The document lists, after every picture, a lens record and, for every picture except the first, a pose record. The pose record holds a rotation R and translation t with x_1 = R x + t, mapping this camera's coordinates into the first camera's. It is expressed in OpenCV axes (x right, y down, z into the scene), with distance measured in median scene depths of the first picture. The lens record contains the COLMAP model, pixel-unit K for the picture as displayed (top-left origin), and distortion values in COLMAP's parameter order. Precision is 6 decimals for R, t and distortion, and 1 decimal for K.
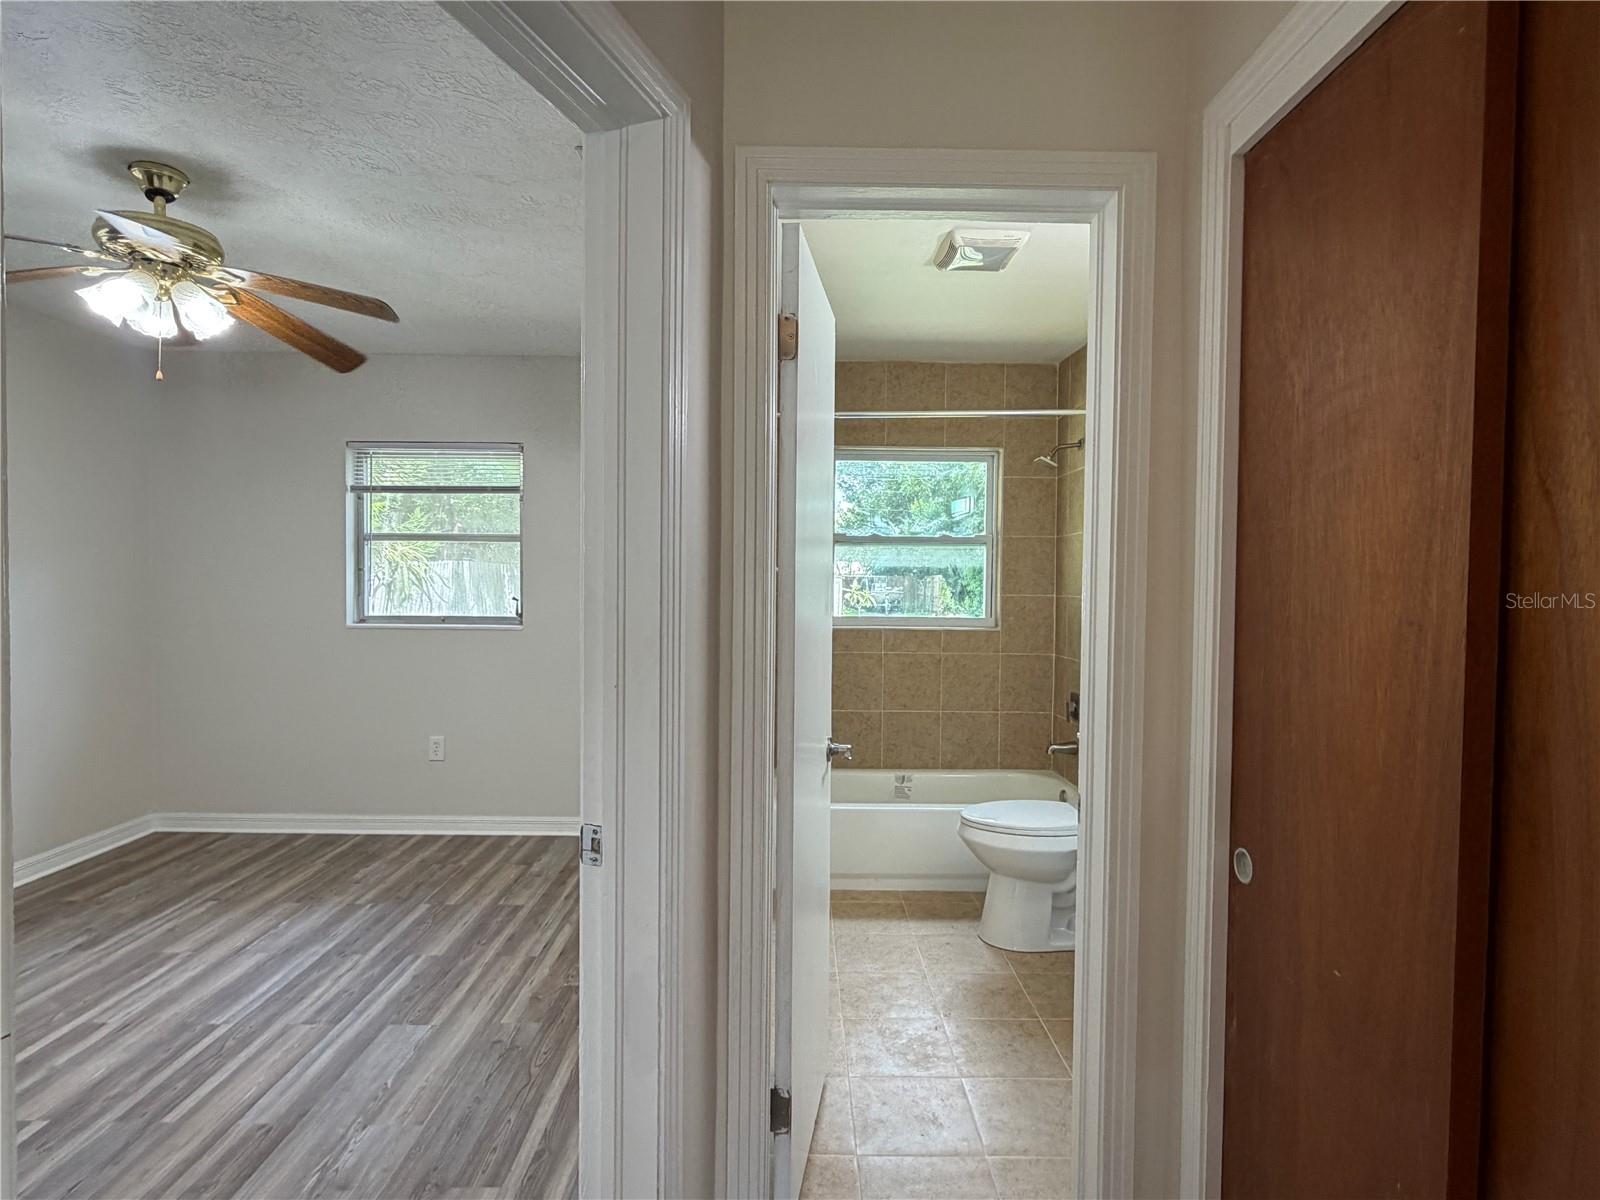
lens RADIAL K [[833.8, 0, 806.7], [0, 833.8, 603.6], [0, 0, 1]] dist [-0.000331, -0.001691]
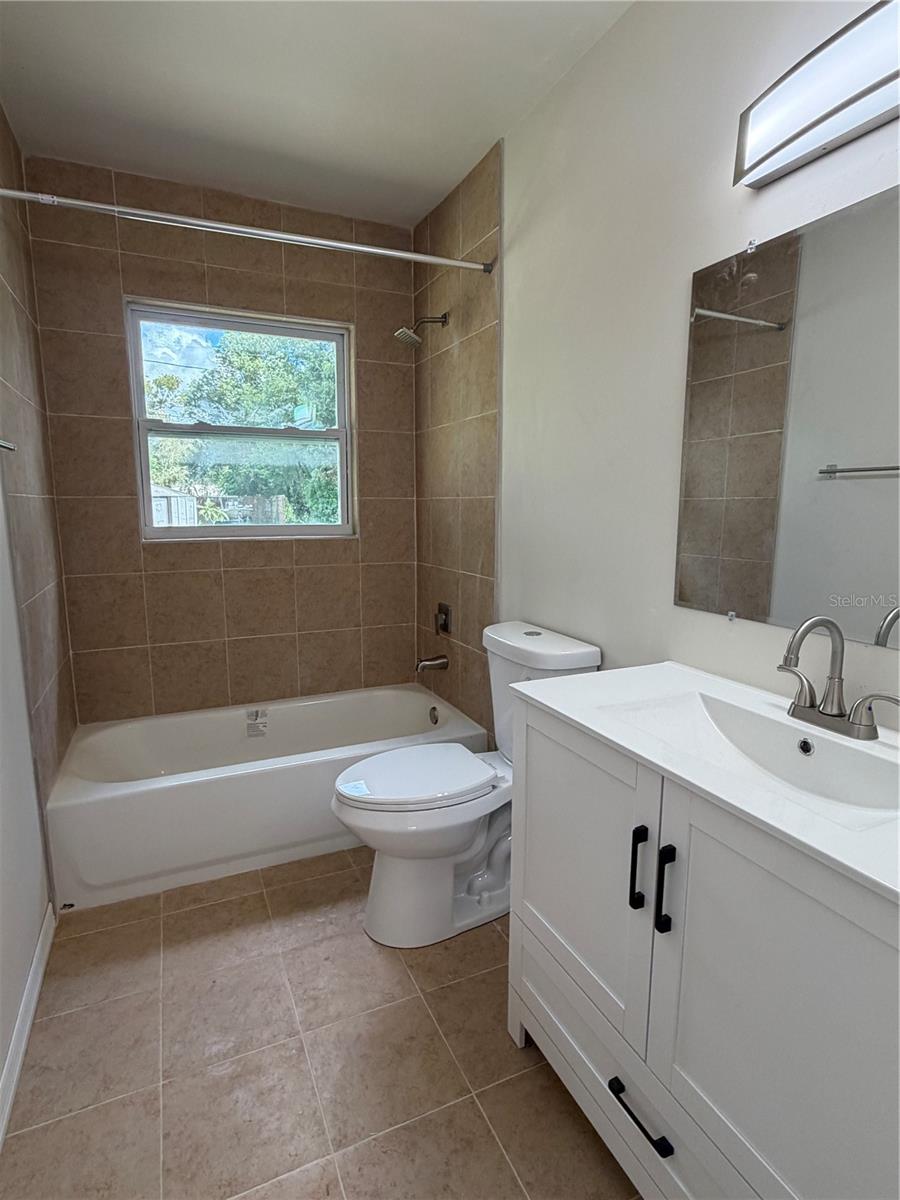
lens RADIAL K [[625.3, 0, 447.3], [0, 625.3, 600.1], [0, 0, 1]] dist [-0.000331, -0.001691]
pose [[0.916103, -0.071272, 0.394557, 0.048842], [0.019313, 0.990776, 0.134128, 0.009960], [-0.400478, -0.115255, 0.909029, 0.342608]]
